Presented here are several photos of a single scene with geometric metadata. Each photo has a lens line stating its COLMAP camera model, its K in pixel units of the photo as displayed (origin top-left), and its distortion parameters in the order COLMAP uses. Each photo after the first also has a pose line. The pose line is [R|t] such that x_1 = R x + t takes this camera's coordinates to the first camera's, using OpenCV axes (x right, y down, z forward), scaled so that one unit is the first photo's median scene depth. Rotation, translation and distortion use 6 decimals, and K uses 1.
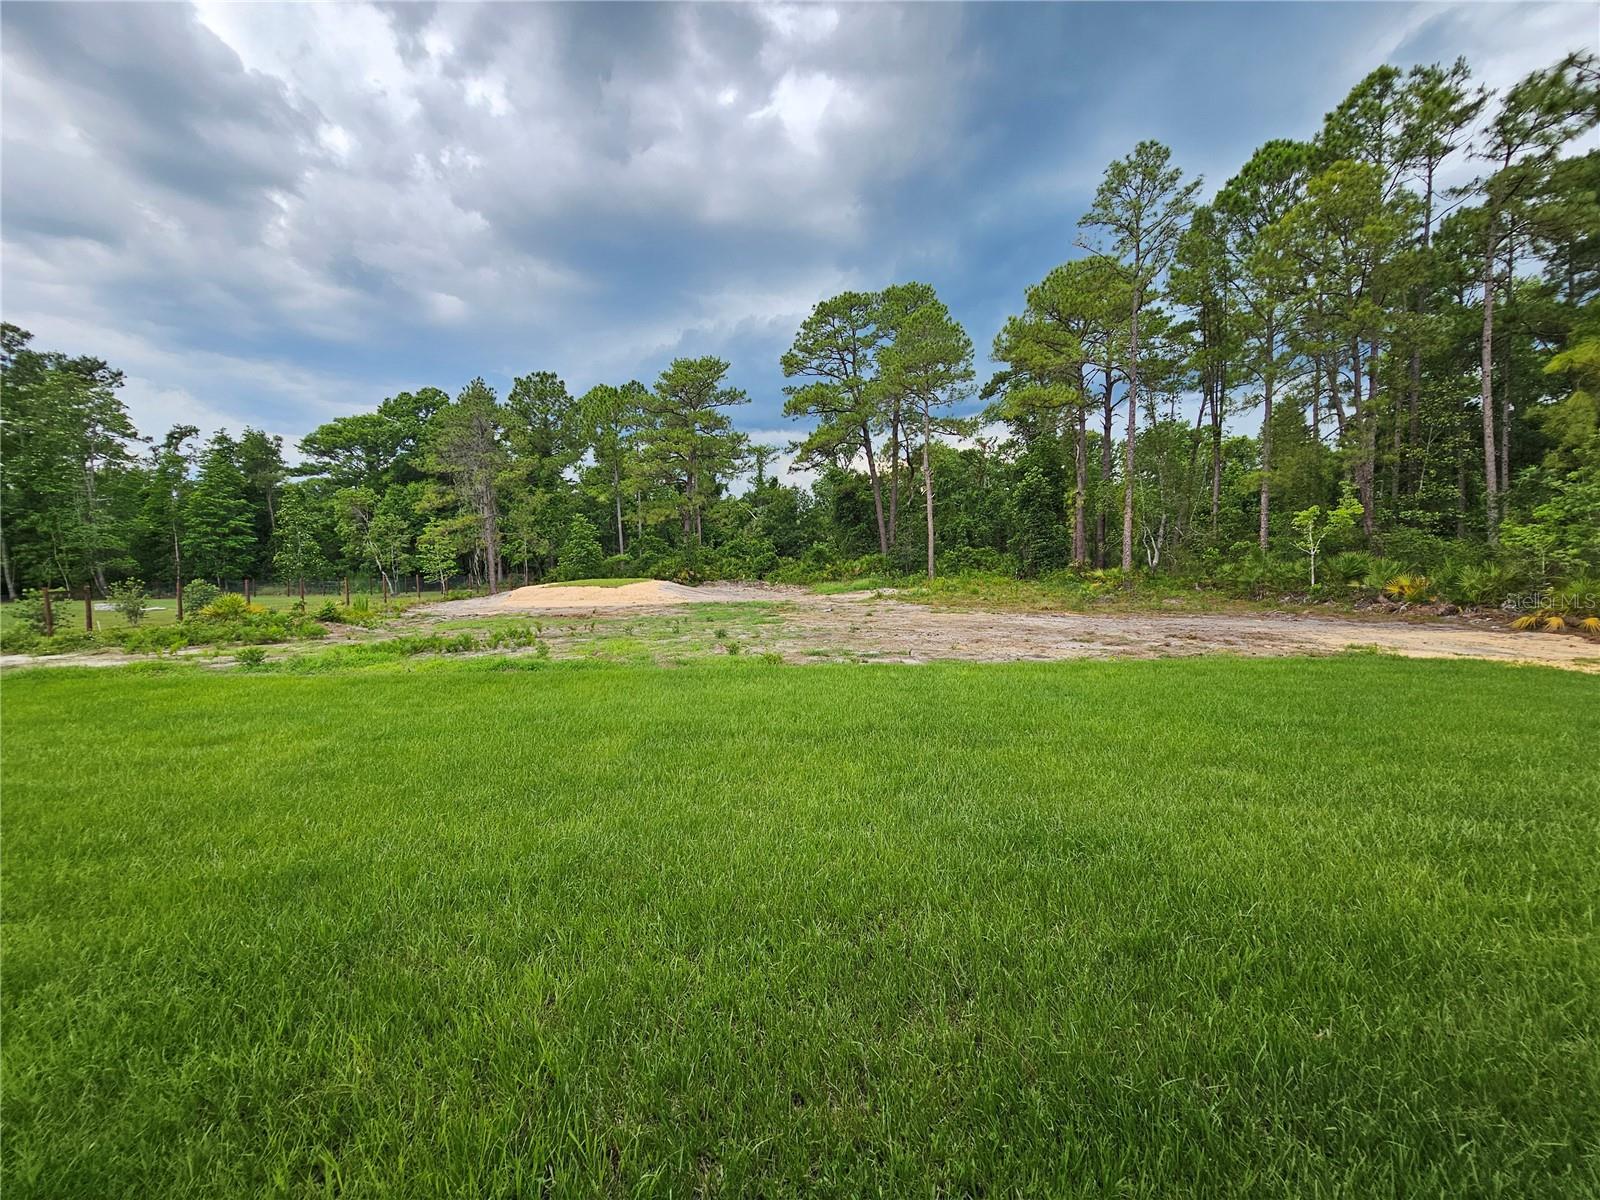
lens RADIAL K [[653.6, 0, 798.2], [0, 653.6, 606.9], [0, 0, 1]] dist [-0.003345, 0.000088]
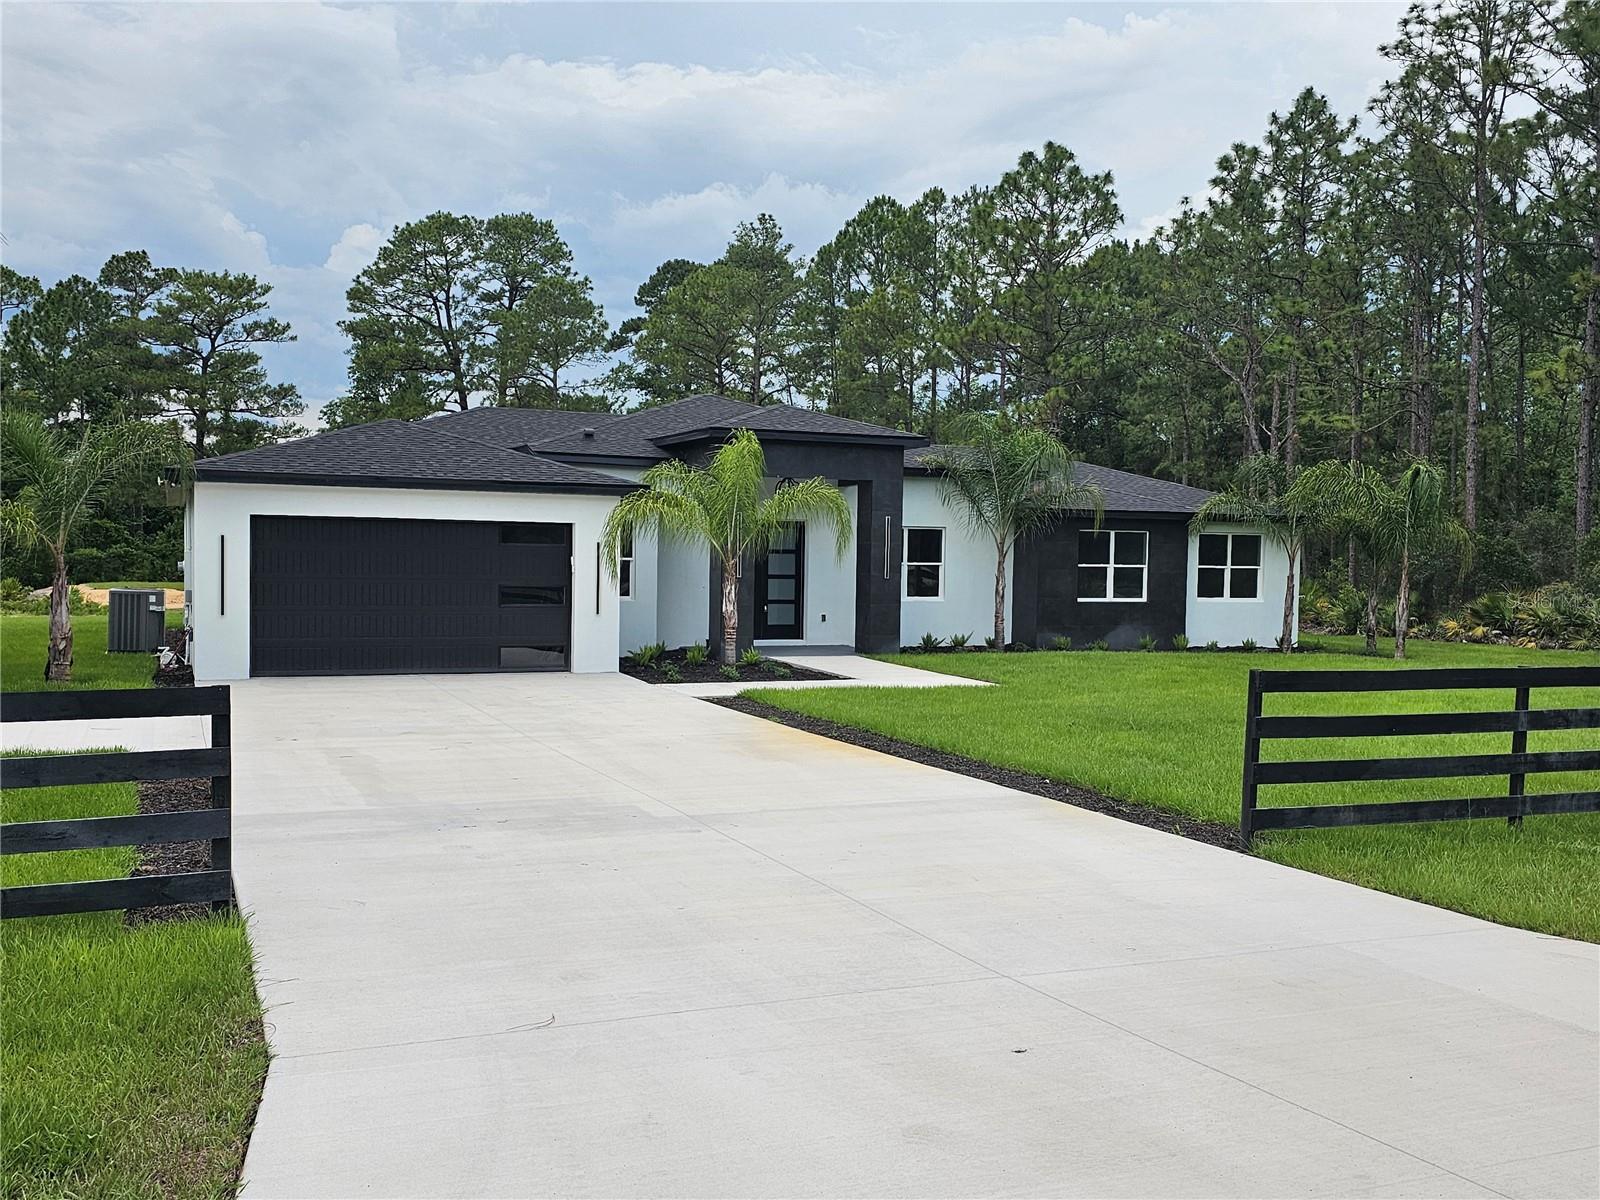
lens RADIAL K [[1558.2, 0, 796.7], [0, 1558.2, 601.6], [0, 0, 1]] dist [0.070202, 0.000000]
pose [[0.912439, 0.011843, 0.409041, -0.263762], [0.000505, 0.999548, -0.030067, 0.021476], [-0.409212, 0.027641, 0.912021, -0.749553]]
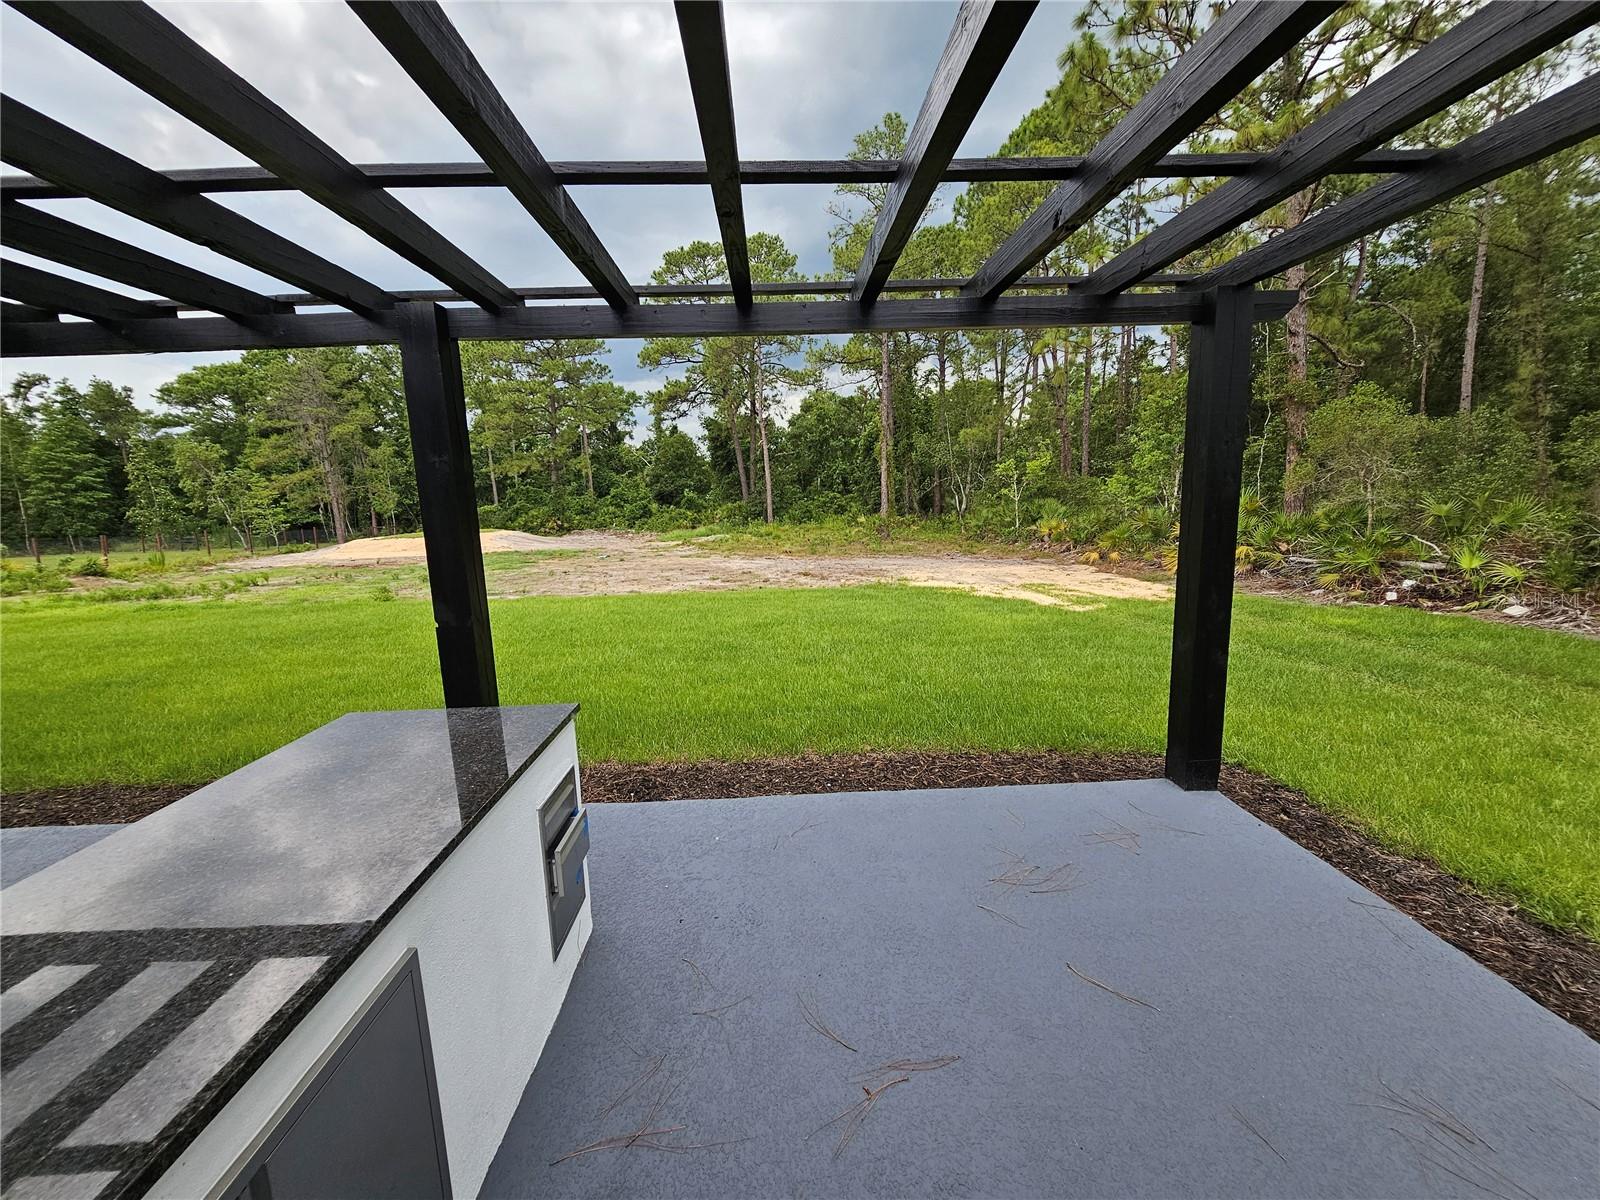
lens RADIAL K [[653.6, 0, 802.0], [0, 653.6, 608.7], [0, 0, 1]] dist [-0.003345, 0.000088]
pose [[0.997524, -0.024027, 0.066096, 0.148812], [0.018322, 0.996160, 0.085616, 0.002441], [-0.067899, -0.084193, 0.994133, -0.064238]]
